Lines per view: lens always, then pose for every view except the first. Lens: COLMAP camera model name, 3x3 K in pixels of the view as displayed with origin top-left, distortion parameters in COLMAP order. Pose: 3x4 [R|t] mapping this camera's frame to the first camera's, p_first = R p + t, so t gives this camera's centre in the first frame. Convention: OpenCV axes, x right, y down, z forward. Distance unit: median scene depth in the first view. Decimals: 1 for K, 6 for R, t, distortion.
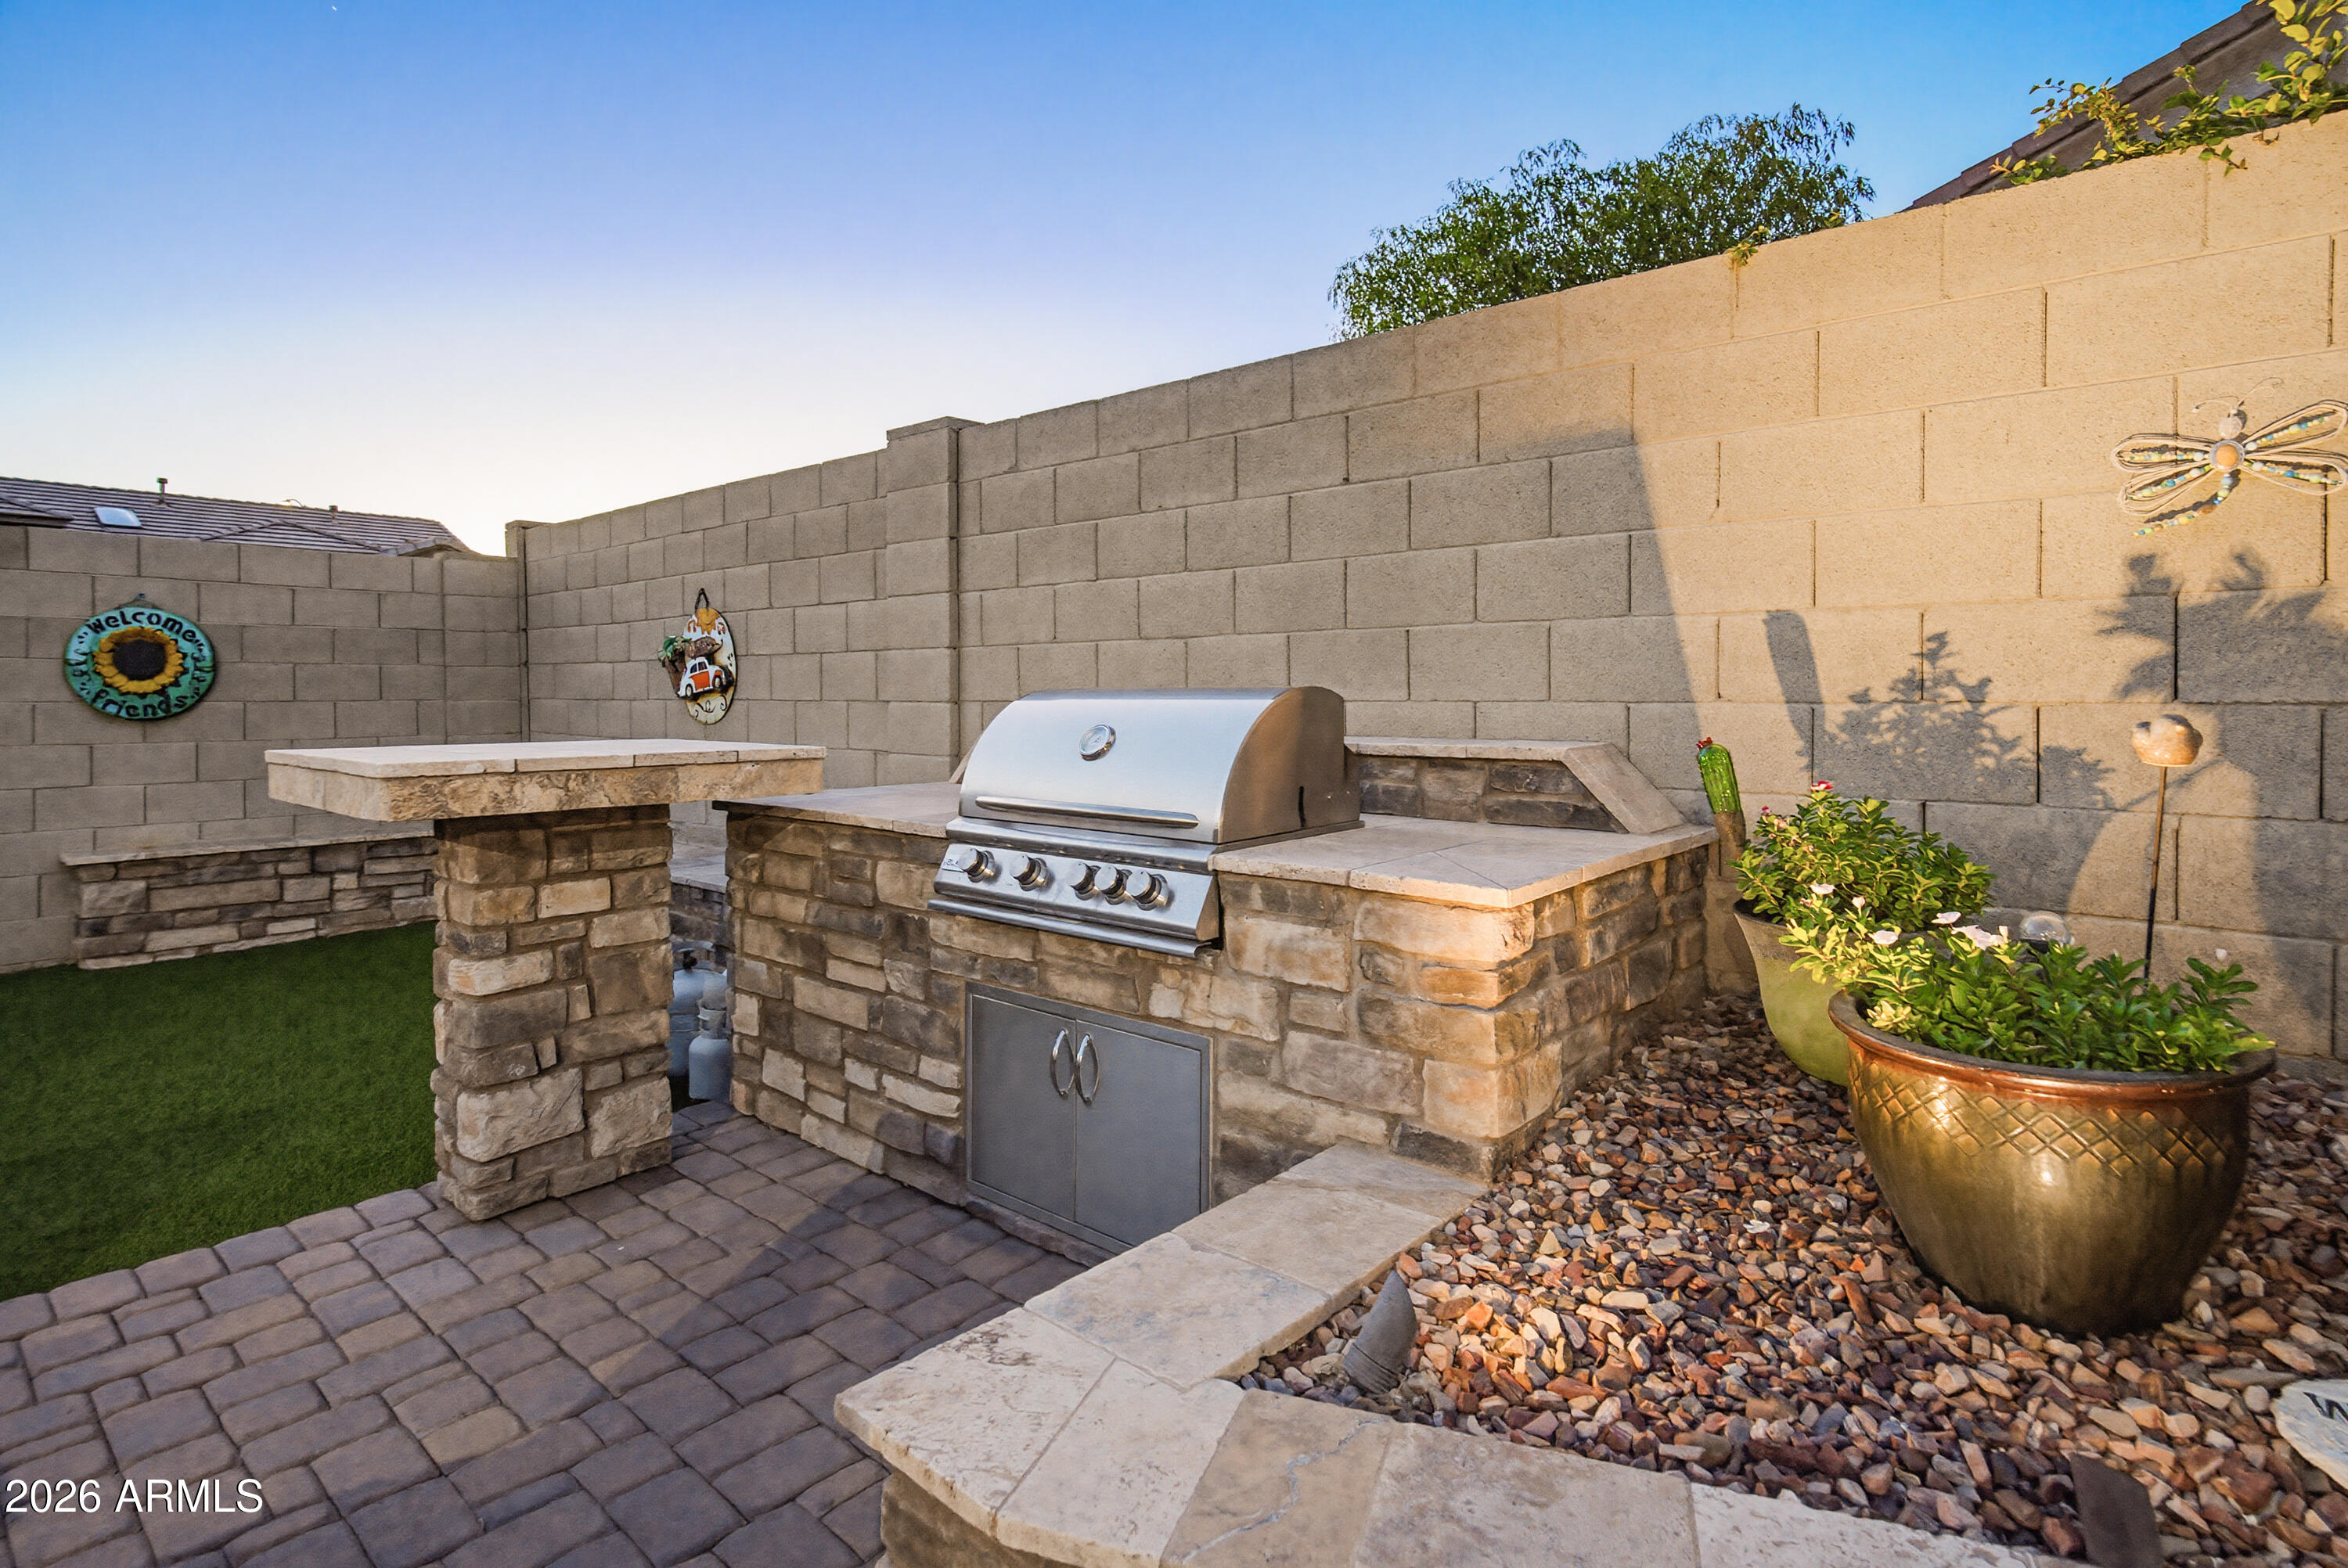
lens RADIAL K [[1165.6, 0, 1175.0], [0, 1165.6, 743.1], [0, 0, 1]] dist [-0.001711, -0.000046]
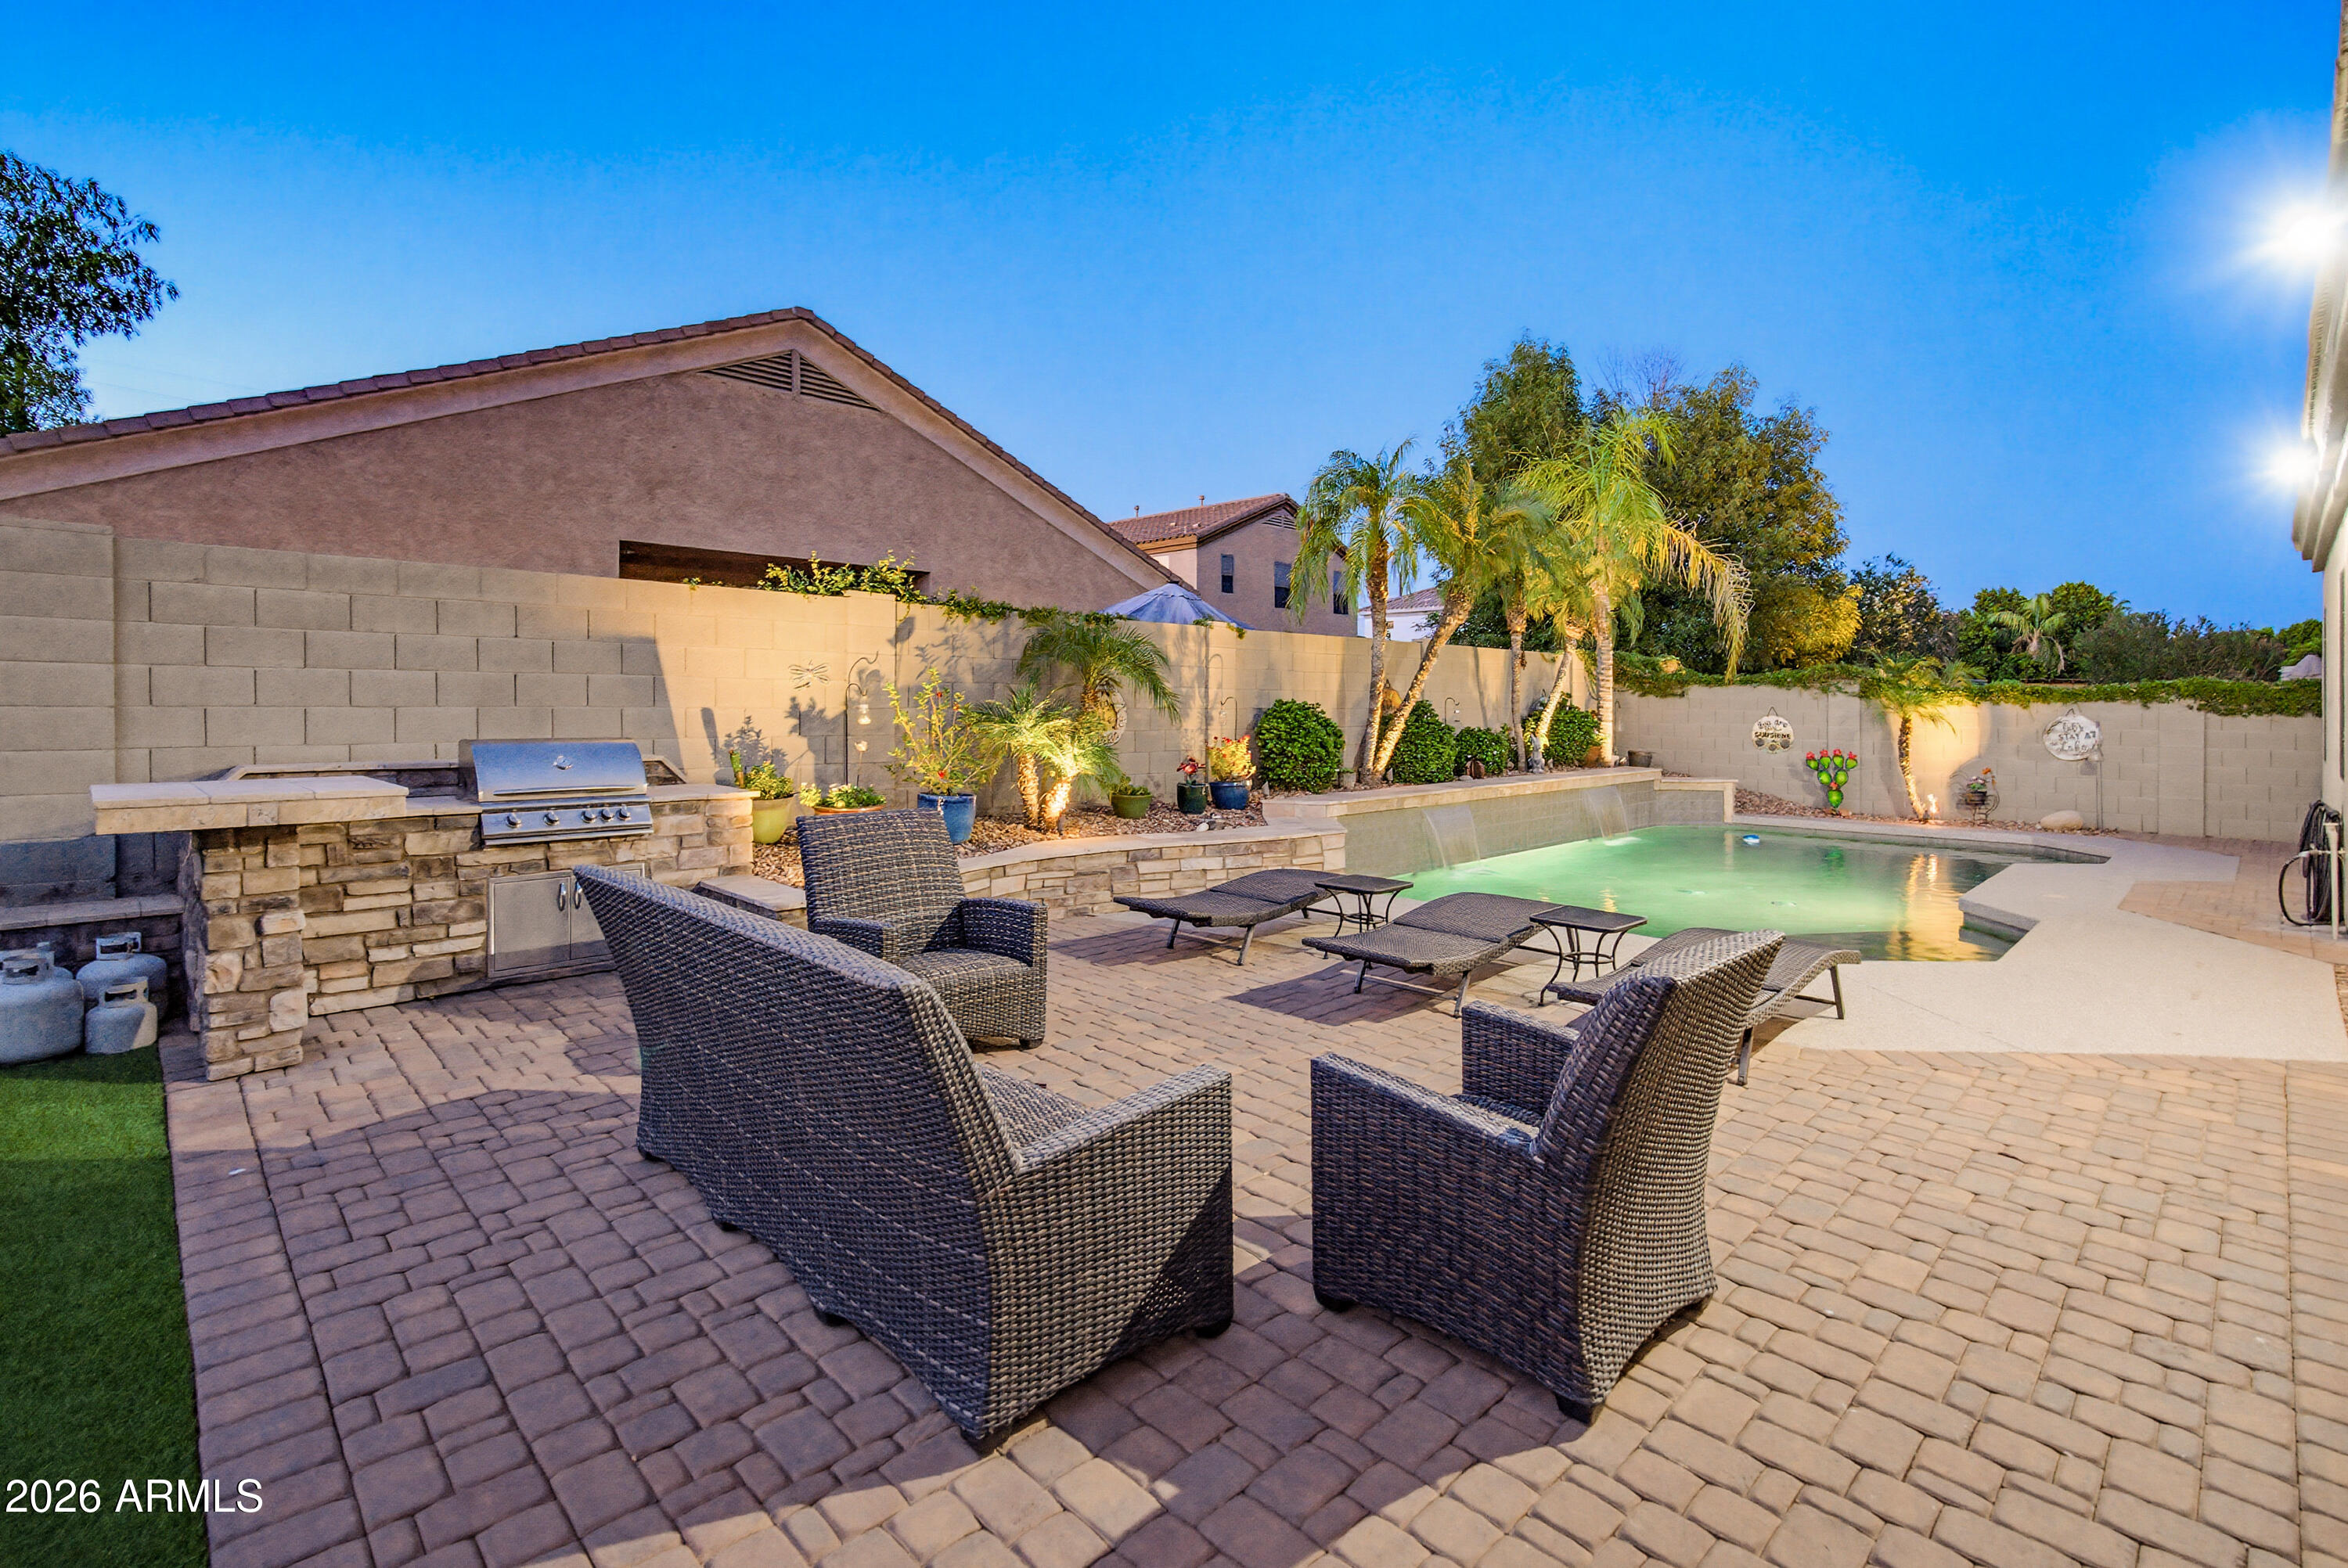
lens RADIAL K [[1067.4, 0, 1192.5], [0, 1067.4, 679.5], [0, 0, 1]] dist [-0.003202, -0.000194]
pose [[0.068473, 0.024500, 0.997352, -2.147673], [0.031823, 0.999136, -0.026729, -0.070903], [-0.997145, 0.033569, 0.067635, -0.449411]]
